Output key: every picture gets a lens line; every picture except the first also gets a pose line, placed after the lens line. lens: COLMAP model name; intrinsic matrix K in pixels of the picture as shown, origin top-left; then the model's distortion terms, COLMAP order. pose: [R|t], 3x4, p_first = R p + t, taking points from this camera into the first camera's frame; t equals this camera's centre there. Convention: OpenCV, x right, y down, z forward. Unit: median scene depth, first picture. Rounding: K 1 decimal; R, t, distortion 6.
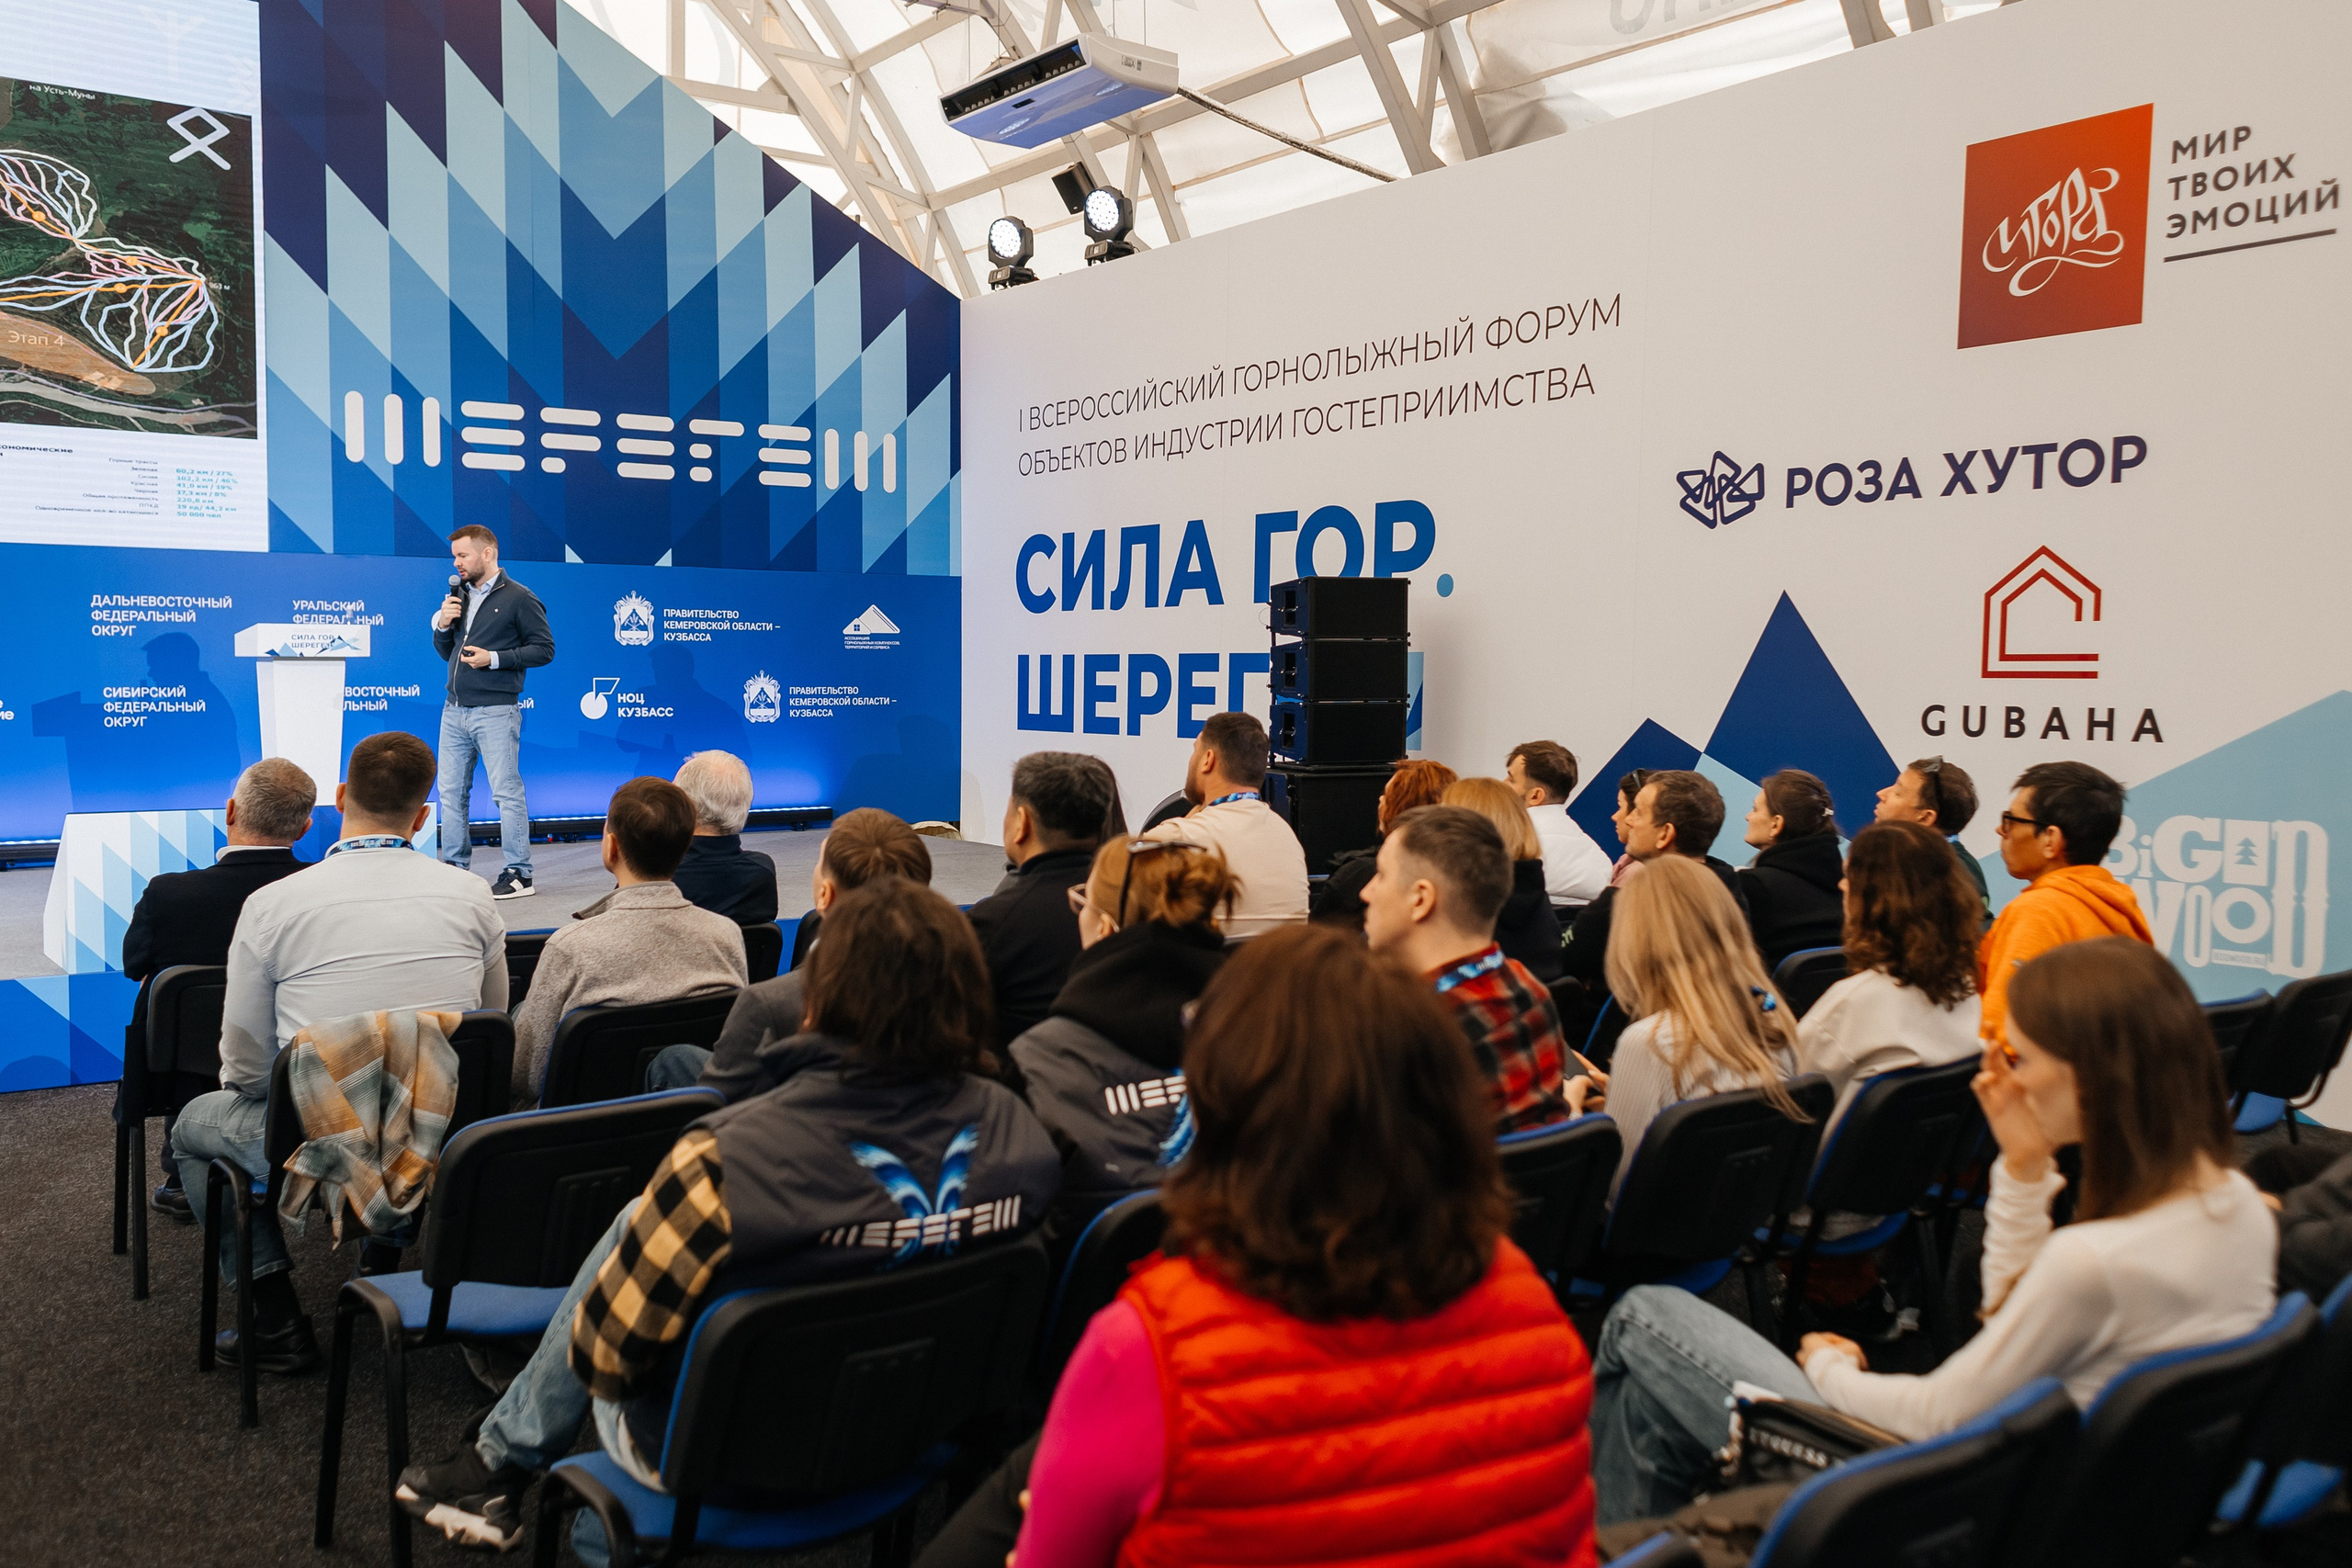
lens RADIAL K [[2032.9, 0, 1141.0], [0, 2032.9, 751.7], [0, 0, 1]] dist [0.047958, -0.017304]
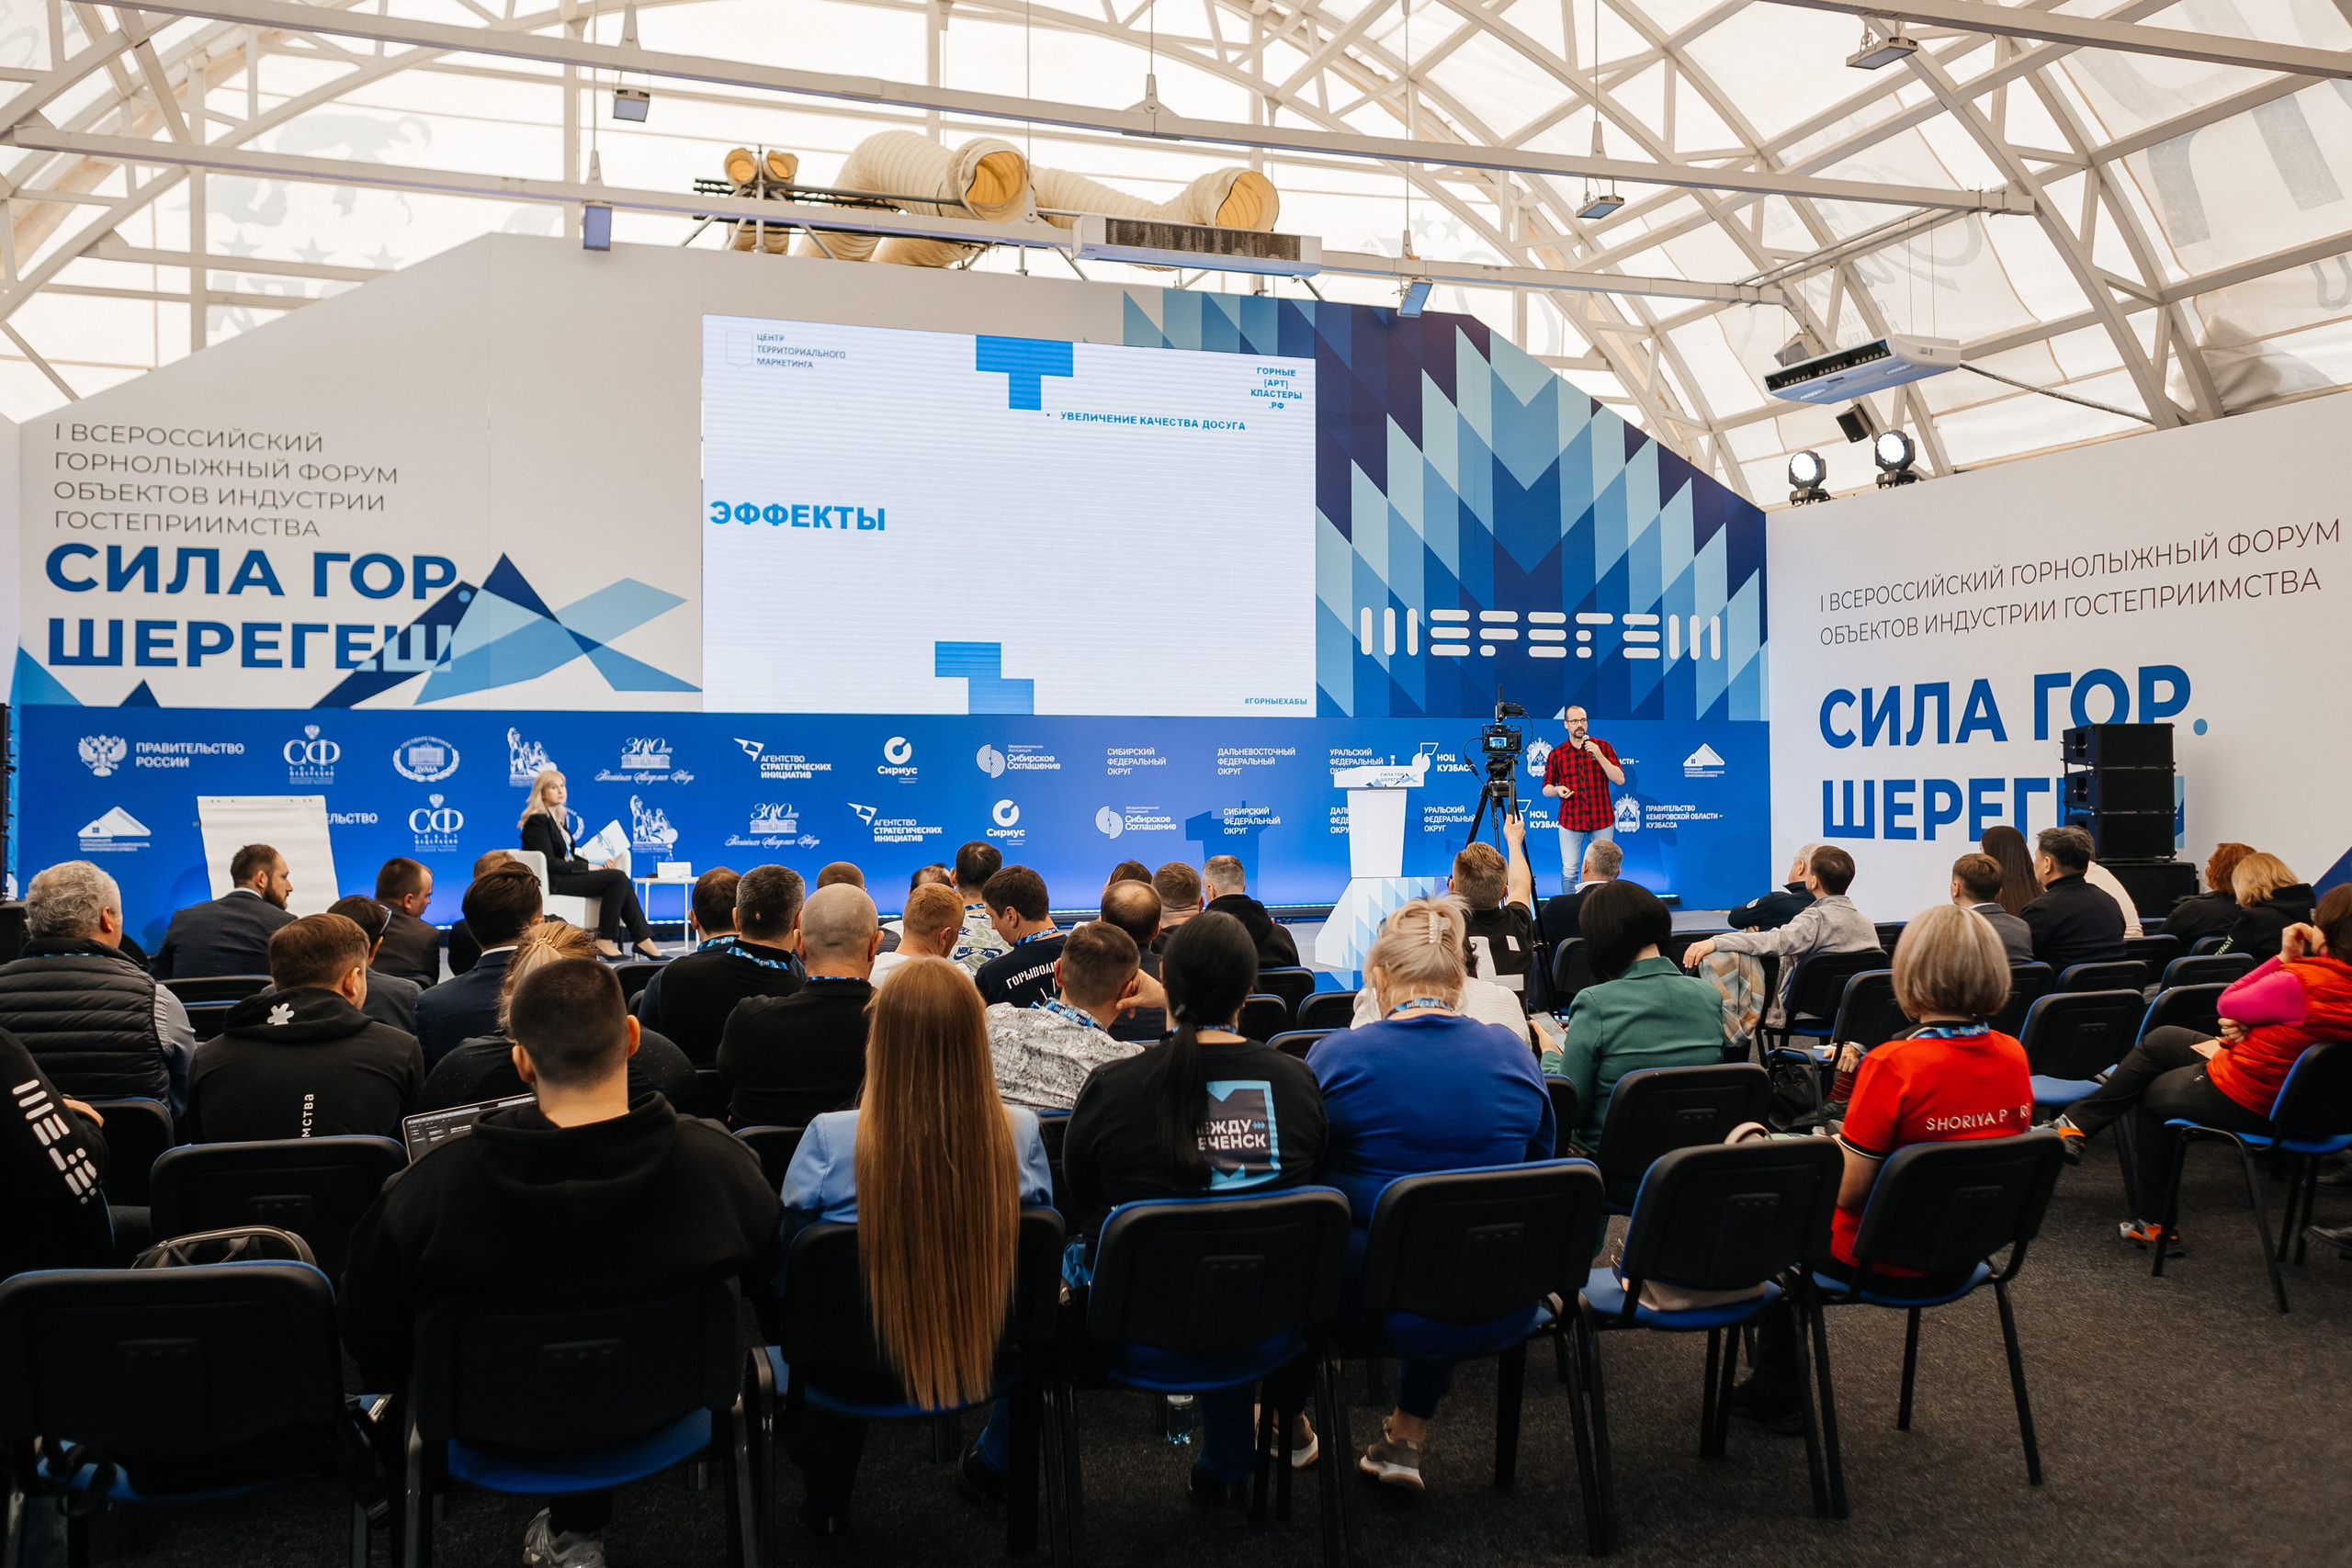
lens RADIAL K [[2032.9, 0, 1169.3], [0, 2032.9, 716.0], [0, 0, 1]] dist [0.047958, -0.017304]
pose [[0.960860, -0.019048, -0.276379, -0.112875], [-0.002542, 0.996985, -0.077548, 0.016139], [0.277023, 0.075215, 0.957915, -0.430408]]
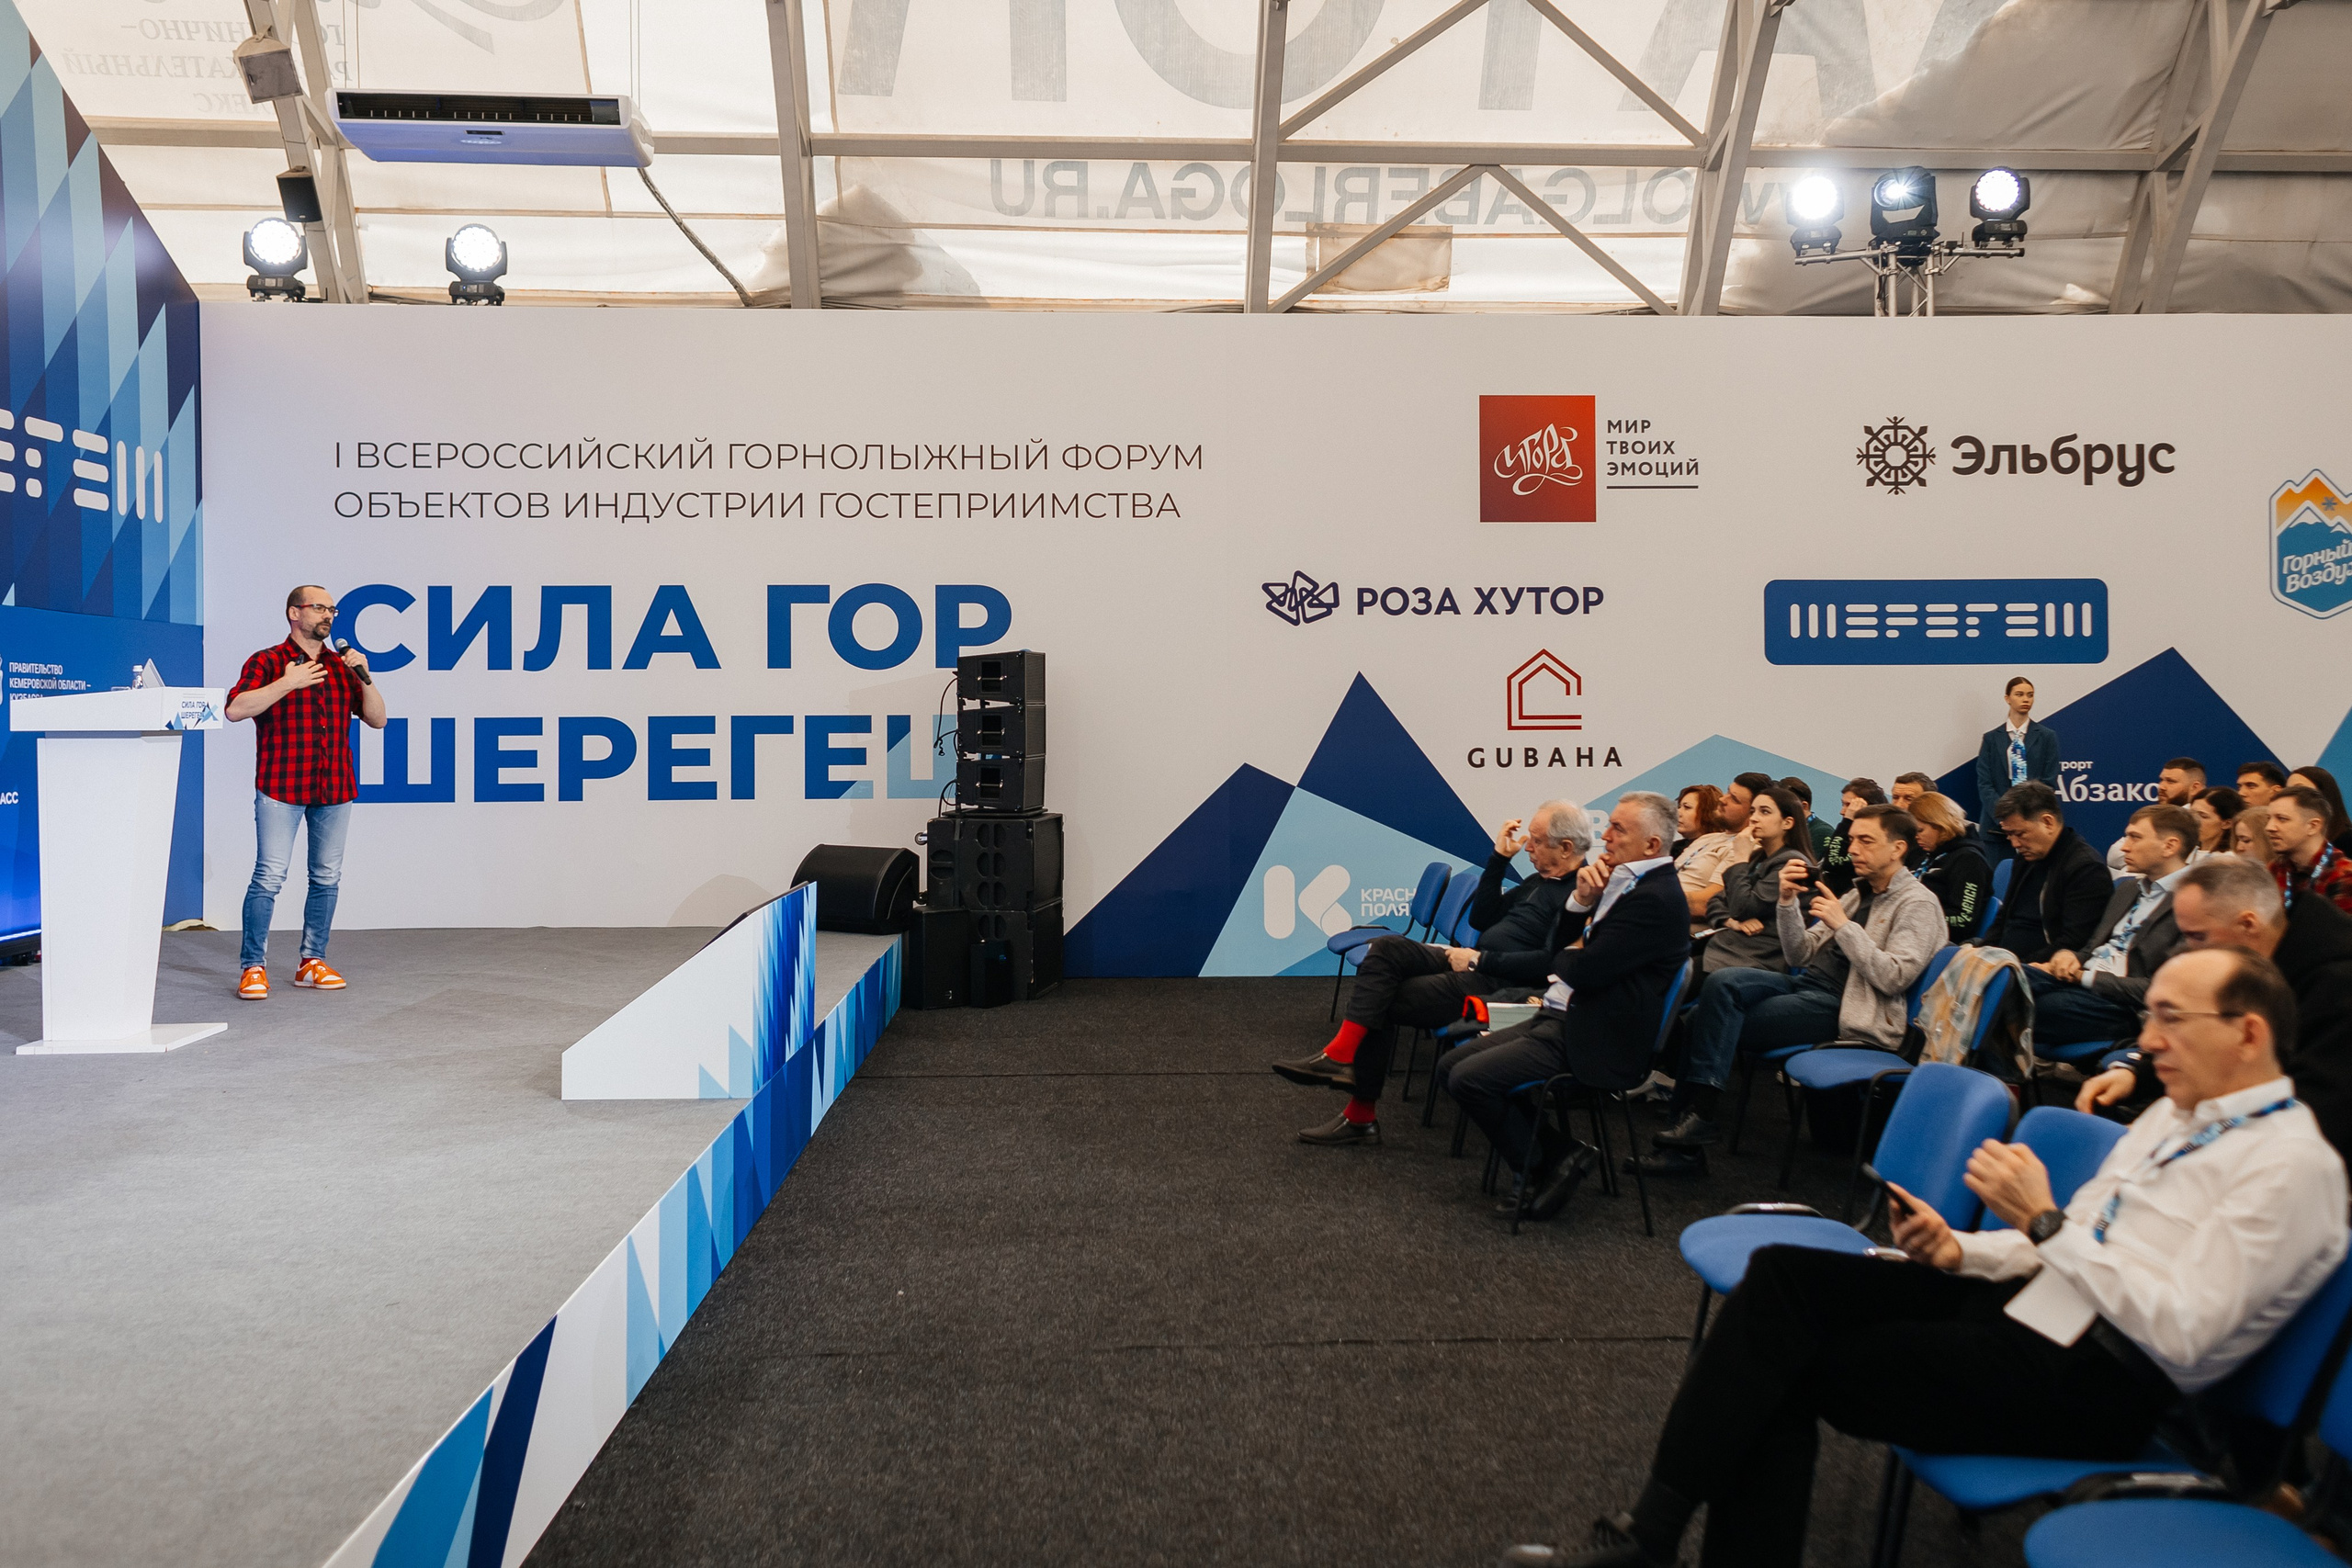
lens RADIAL K [[2032.9, 0, 1131.0], [0, 2032.9, 722.3], [0, 0, 1]] dist [0.047958, -0.017304]
pose [[0.529185, -0.009527, 0.848453, -0.707797], [0.042990, 0.998954, -0.015596, -0.019398], [-0.847417, 0.044728, 0.529041, 0.266704]]
